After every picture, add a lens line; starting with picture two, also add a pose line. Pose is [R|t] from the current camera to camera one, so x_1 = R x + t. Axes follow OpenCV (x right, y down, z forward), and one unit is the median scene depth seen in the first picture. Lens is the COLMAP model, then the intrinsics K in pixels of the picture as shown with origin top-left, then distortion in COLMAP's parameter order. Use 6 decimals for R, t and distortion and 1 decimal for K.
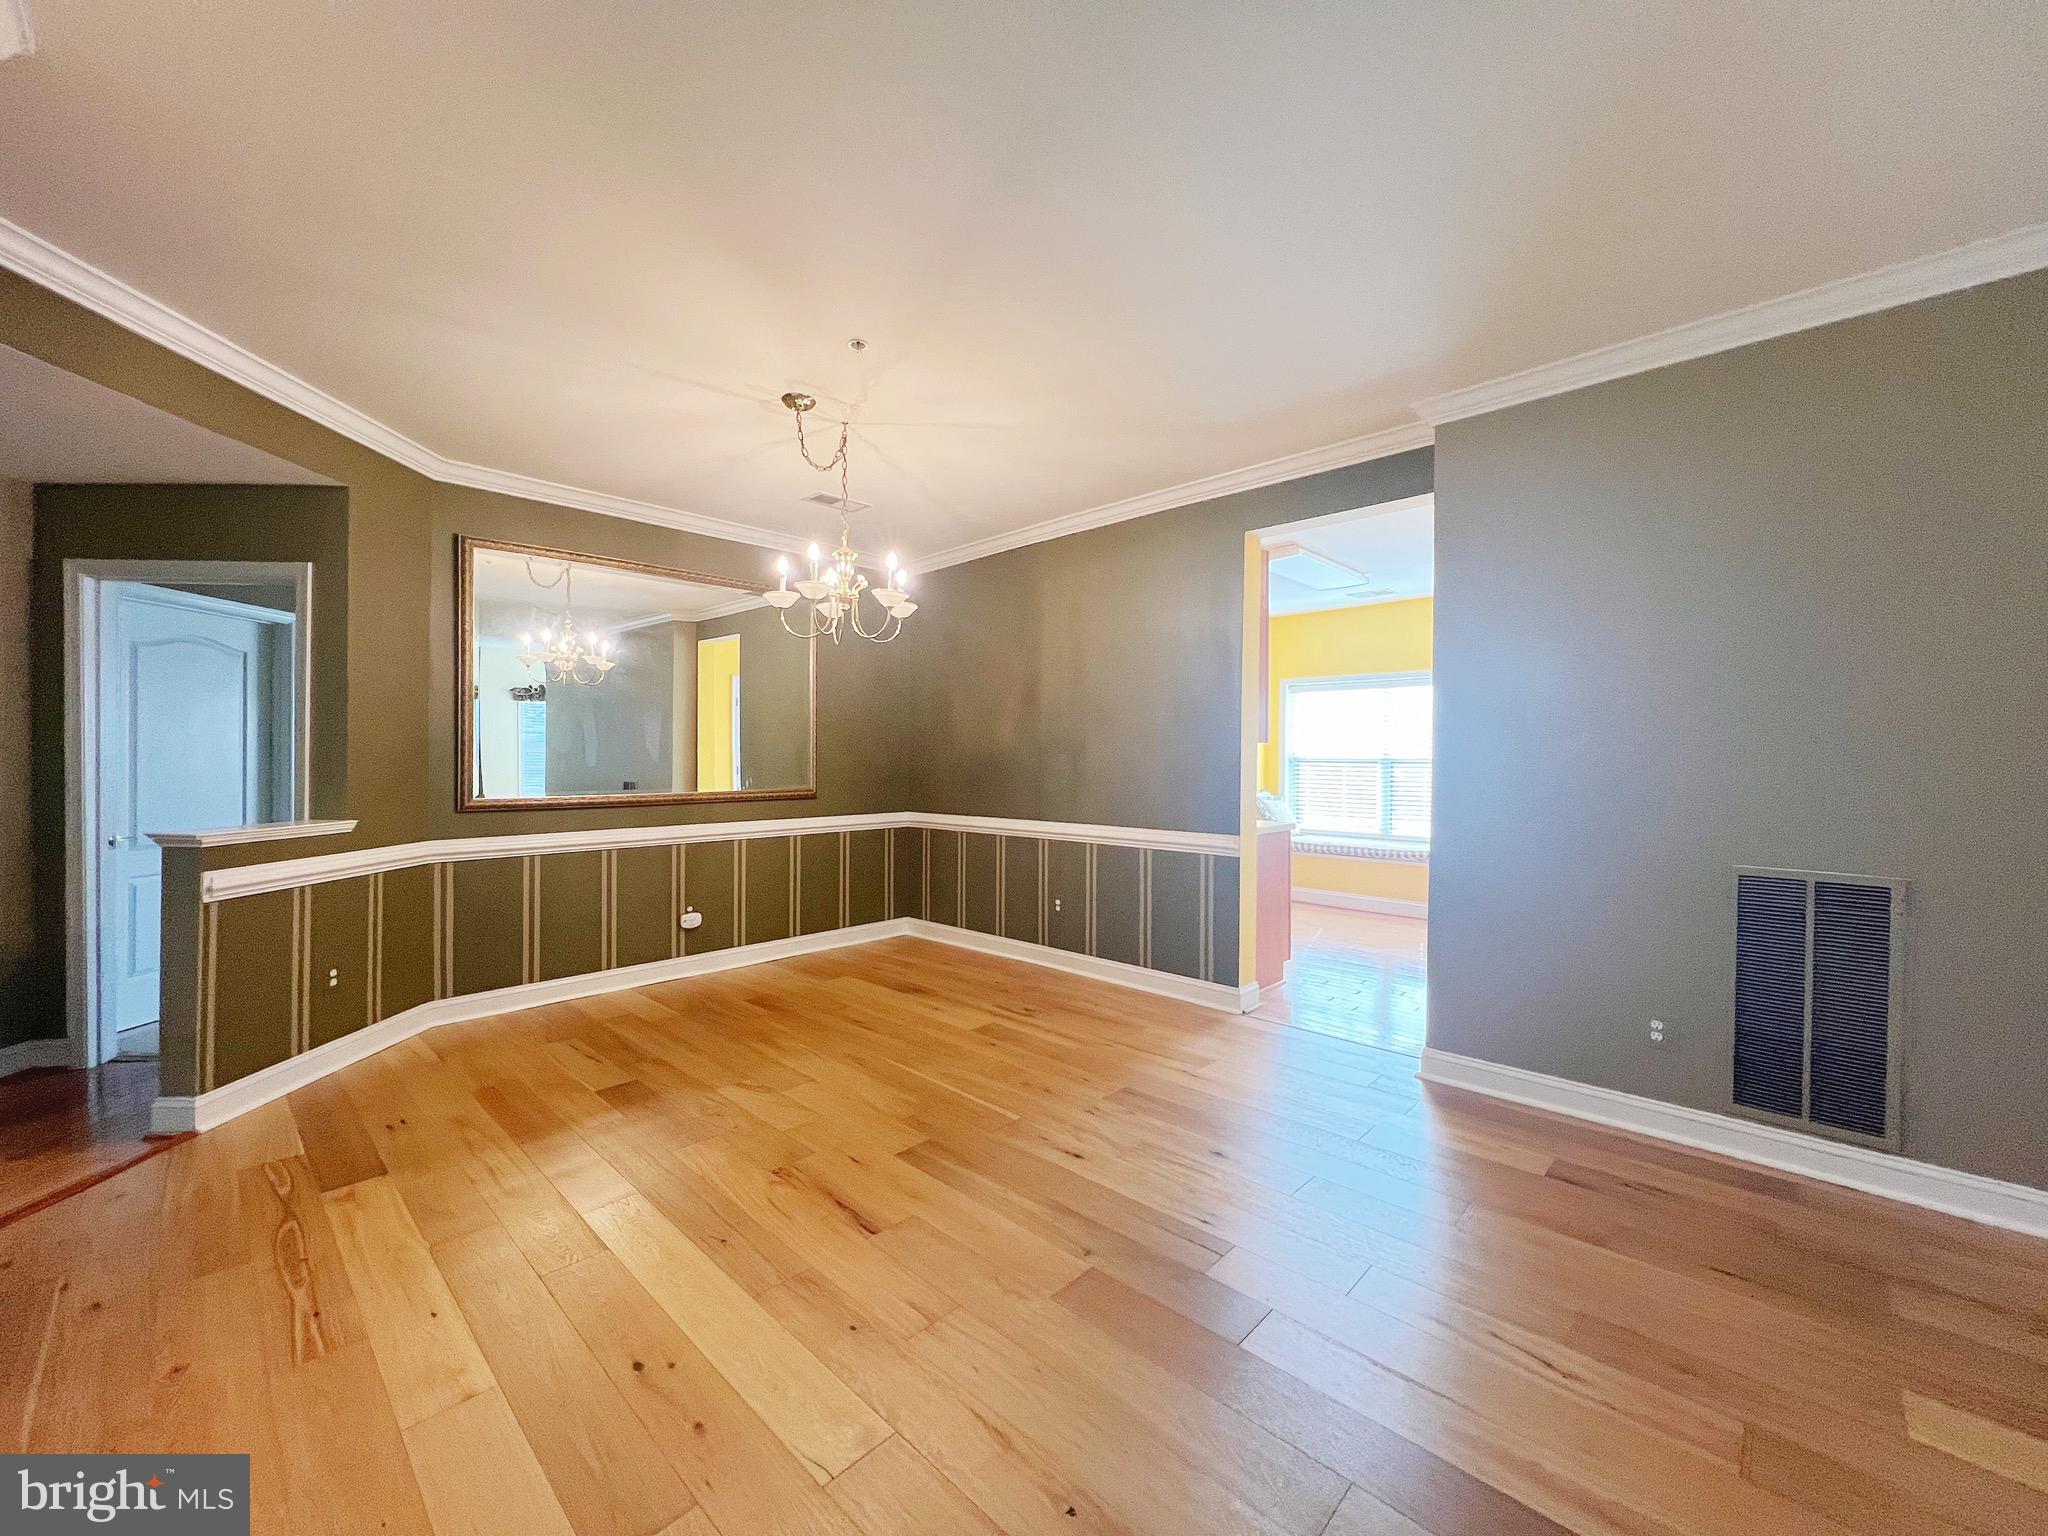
lens RADIAL K [[815.3, 0, 1014.8], [0, 815.3, 760.0], [0, 0, 1]] dist [-0.001875, -0.000382]
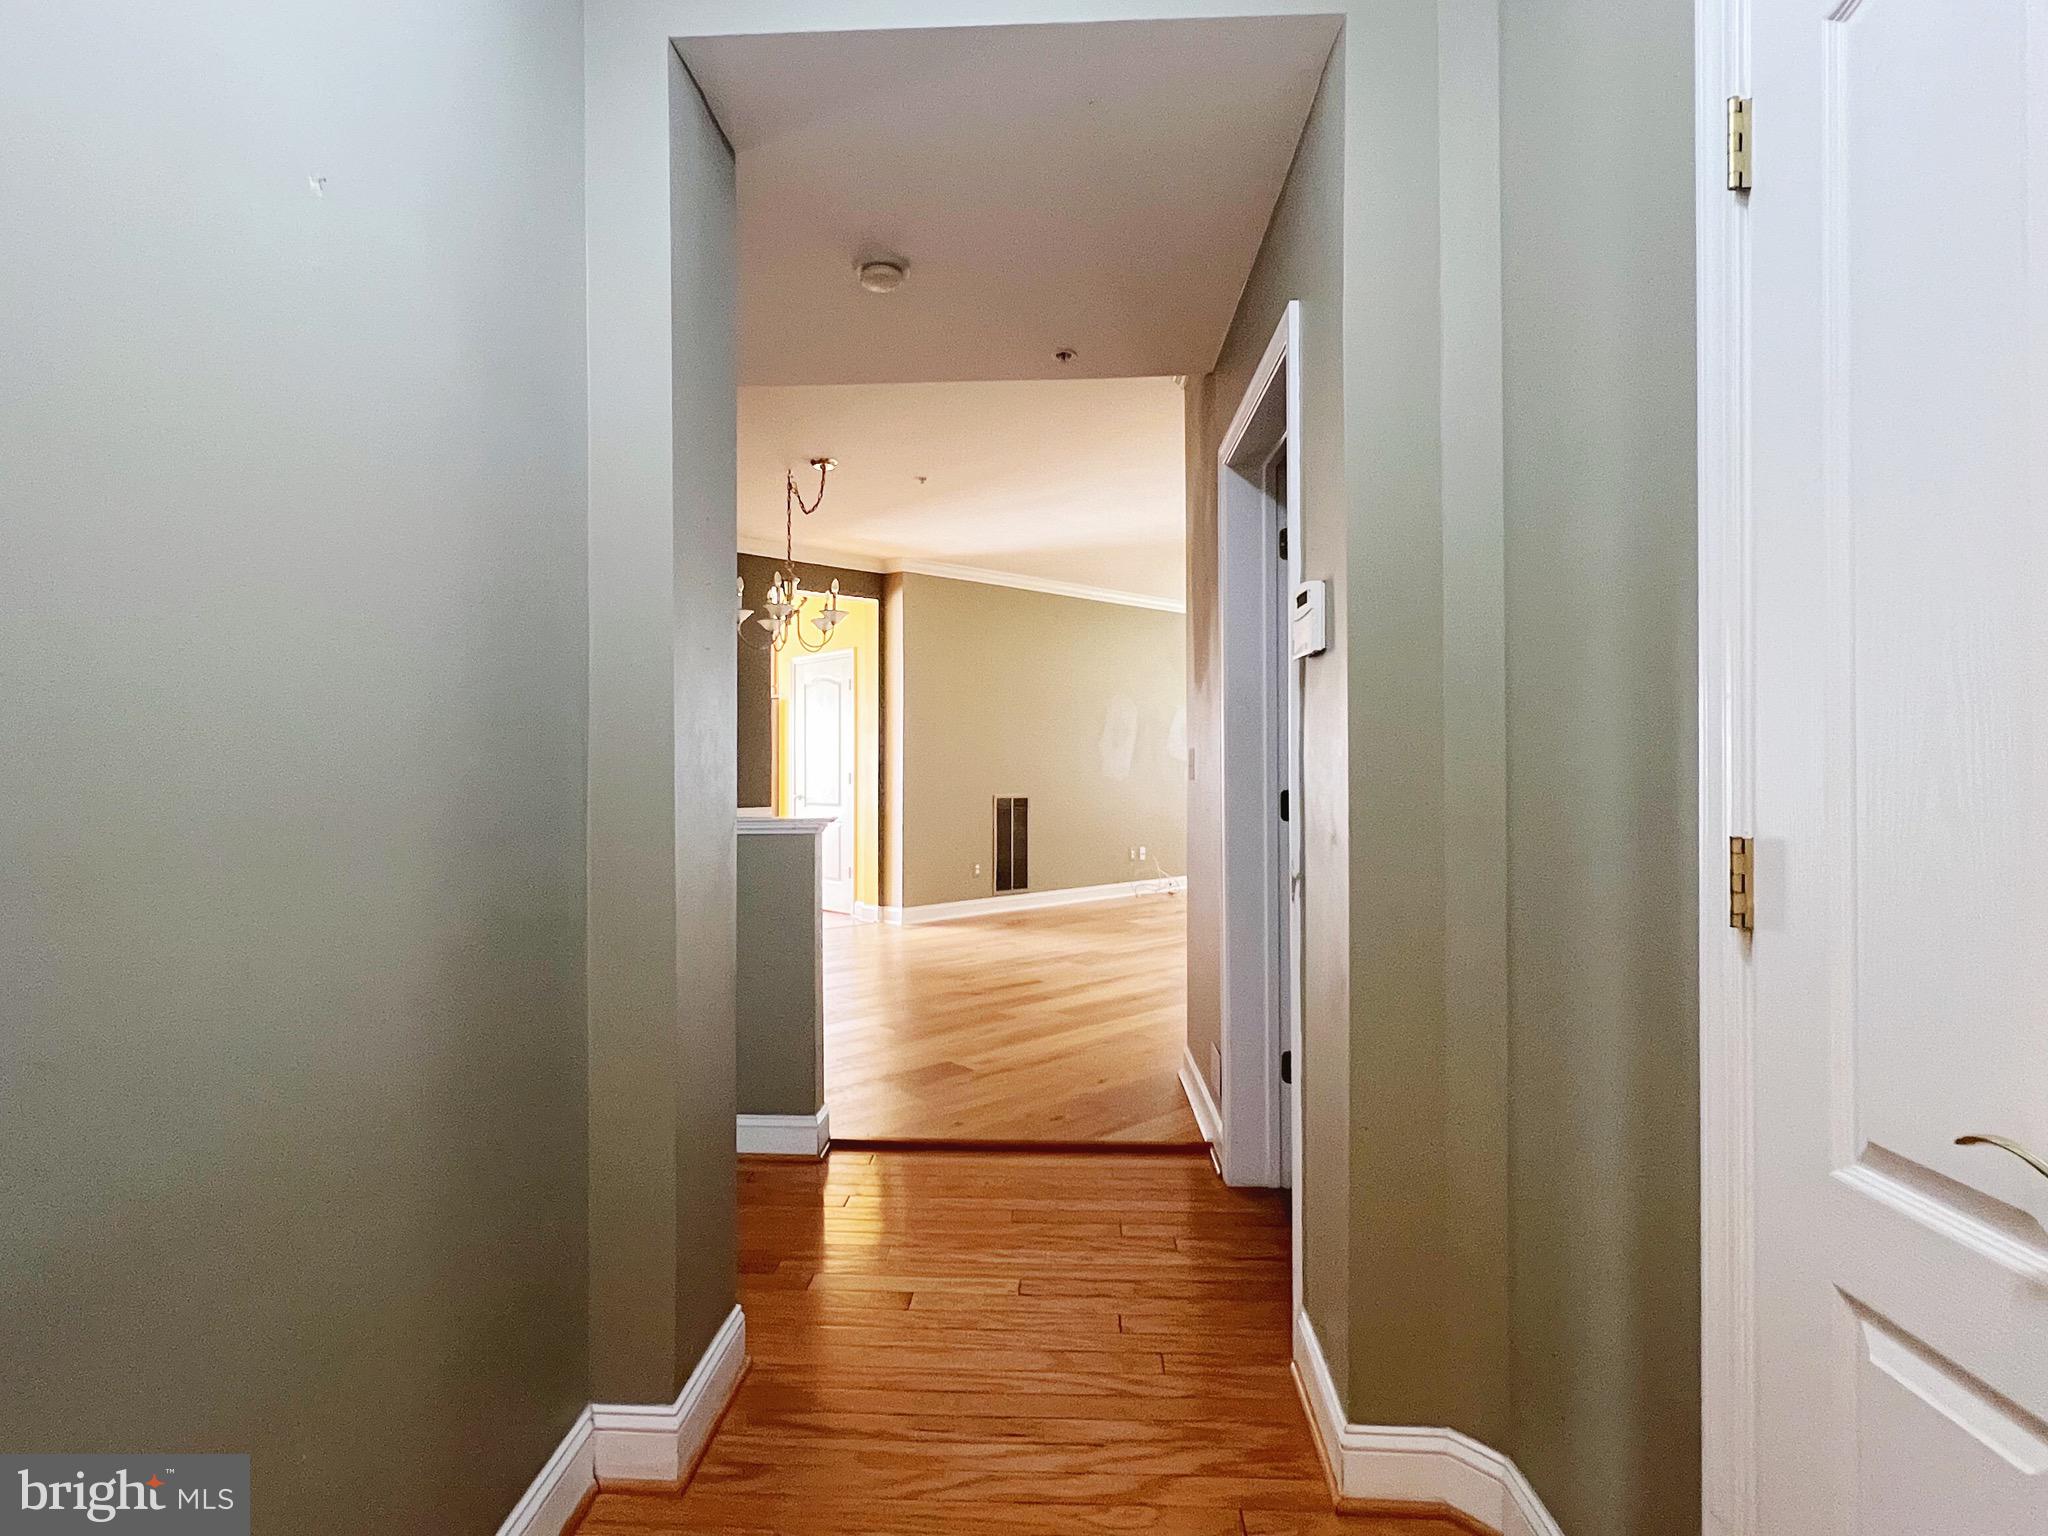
lens RADIAL K [[1080.1, 0, 1024.0], [0, 1080.1, 768.0], [0, 0, 1]] dist [-0.000680, -0.000110]
pose [[0.054683, -0.011083, 0.998442, -1.795415], [0.004323, 0.999932, 0.010863, 0.010105], [-0.998494, 0.003723, 0.054727, 0.558554]]
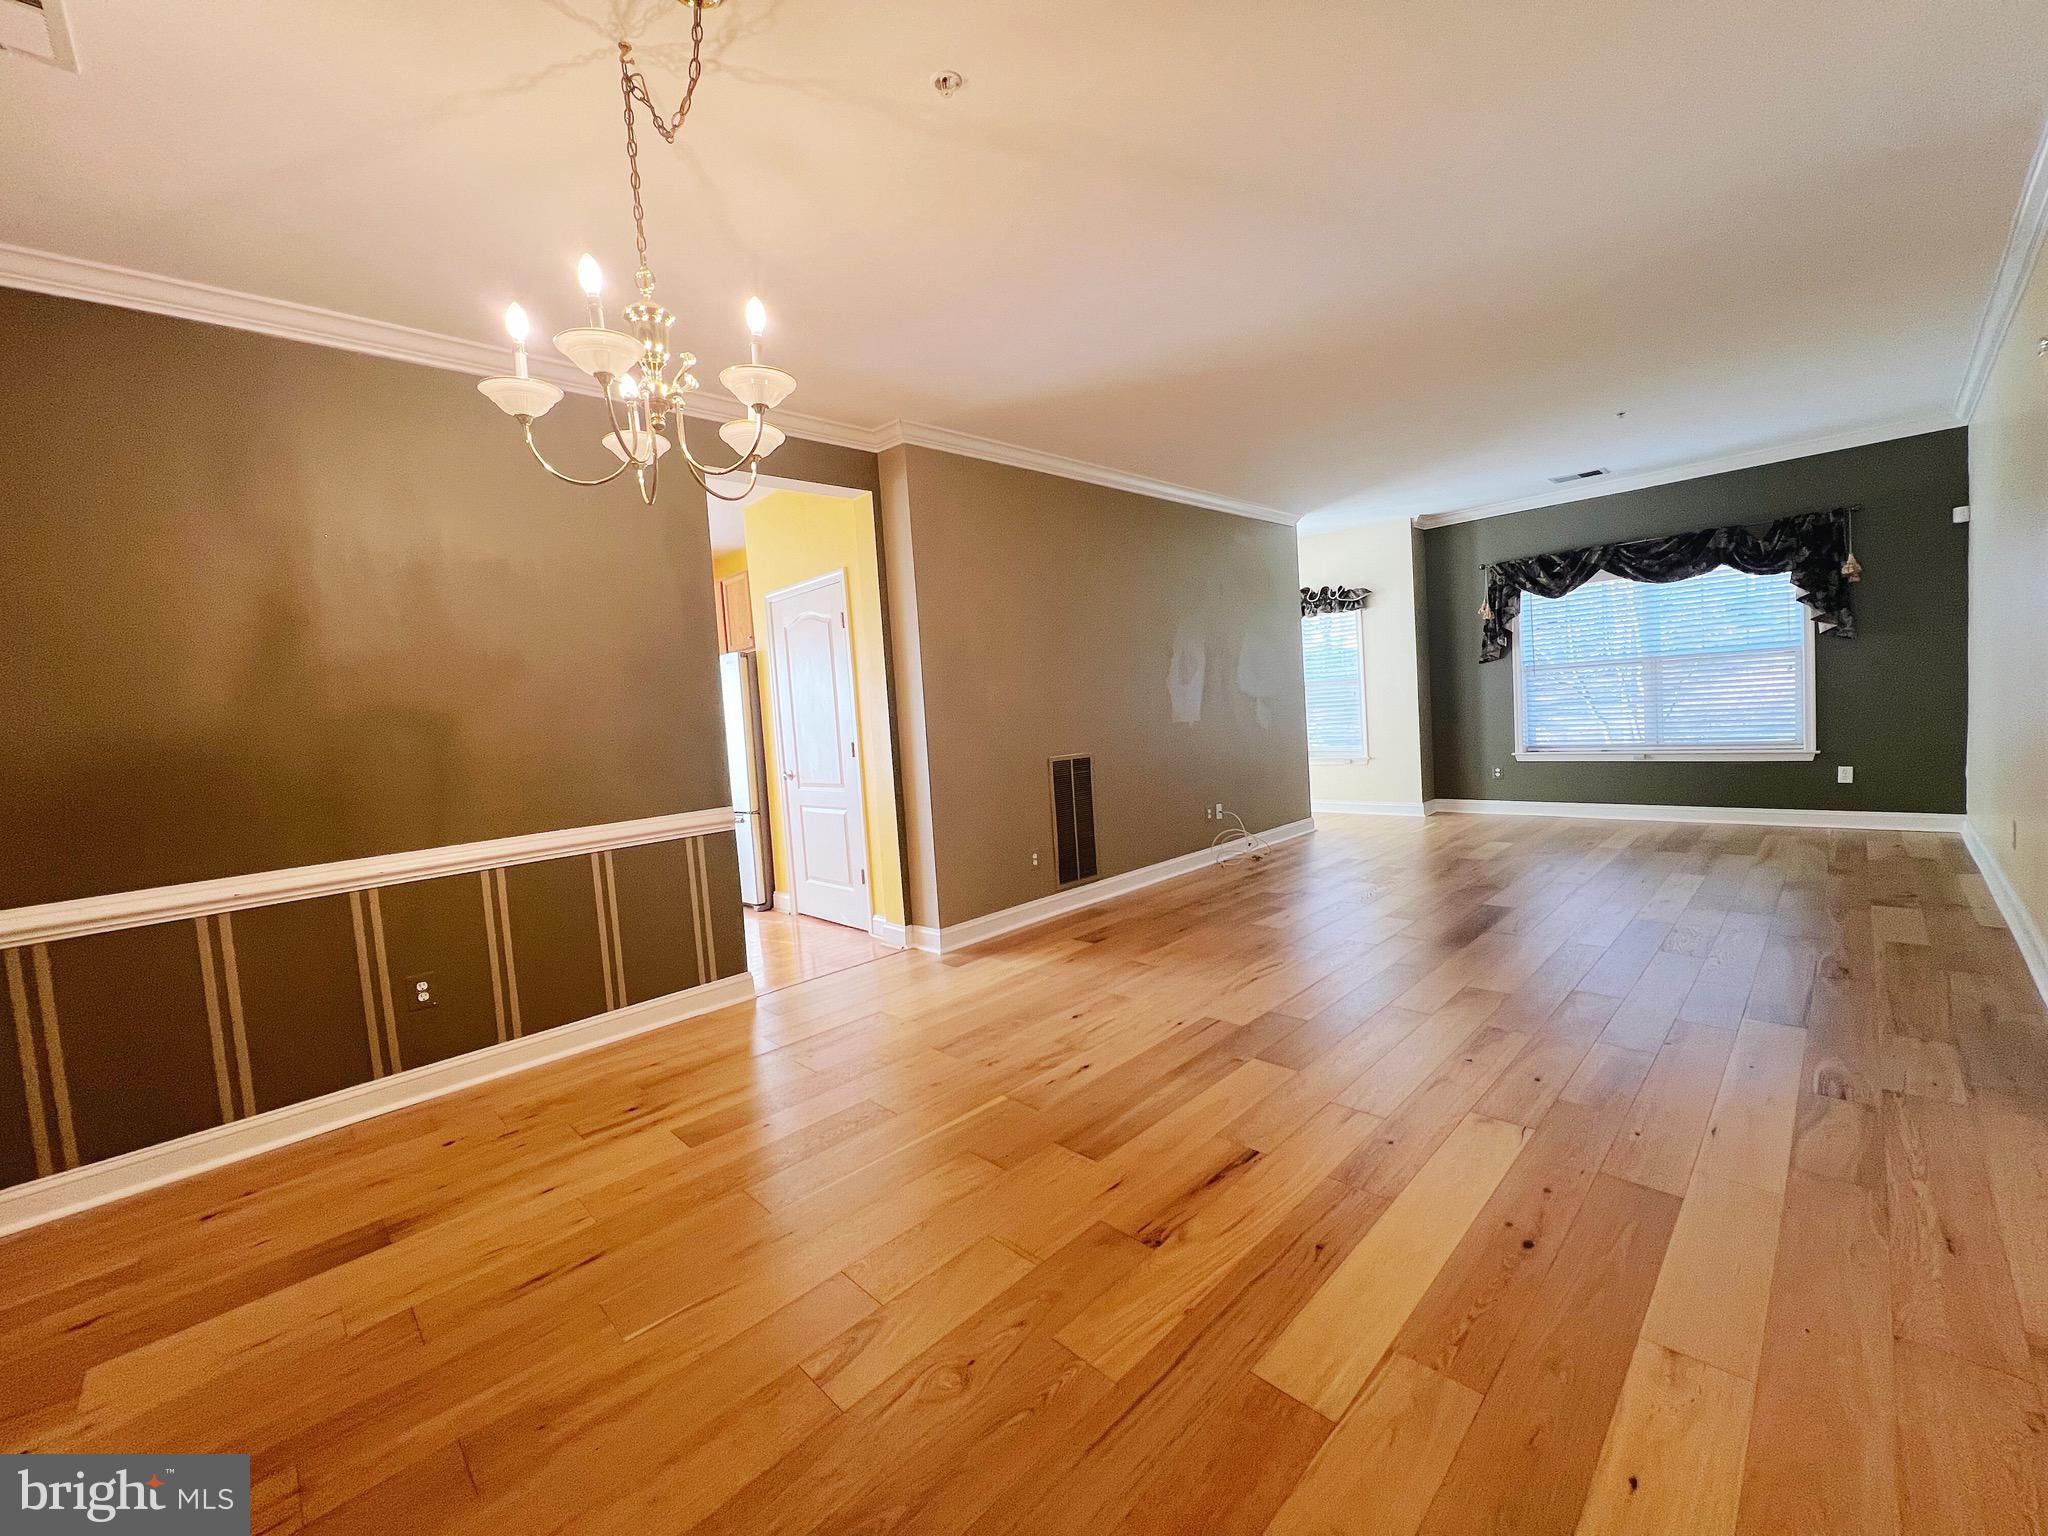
lens RADIAL K [[815.3, 0, 1014.8], [0, 815.3, 760.0], [0, 0, 1]] dist [-0.001875, -0.000382]
pose [[0.033908, -0.067557, 0.997139, -0.721388], [0.074585, 0.995102, 0.064883, 0.008353], [-0.996638, 0.072171, 0.038781, 0.766305]]
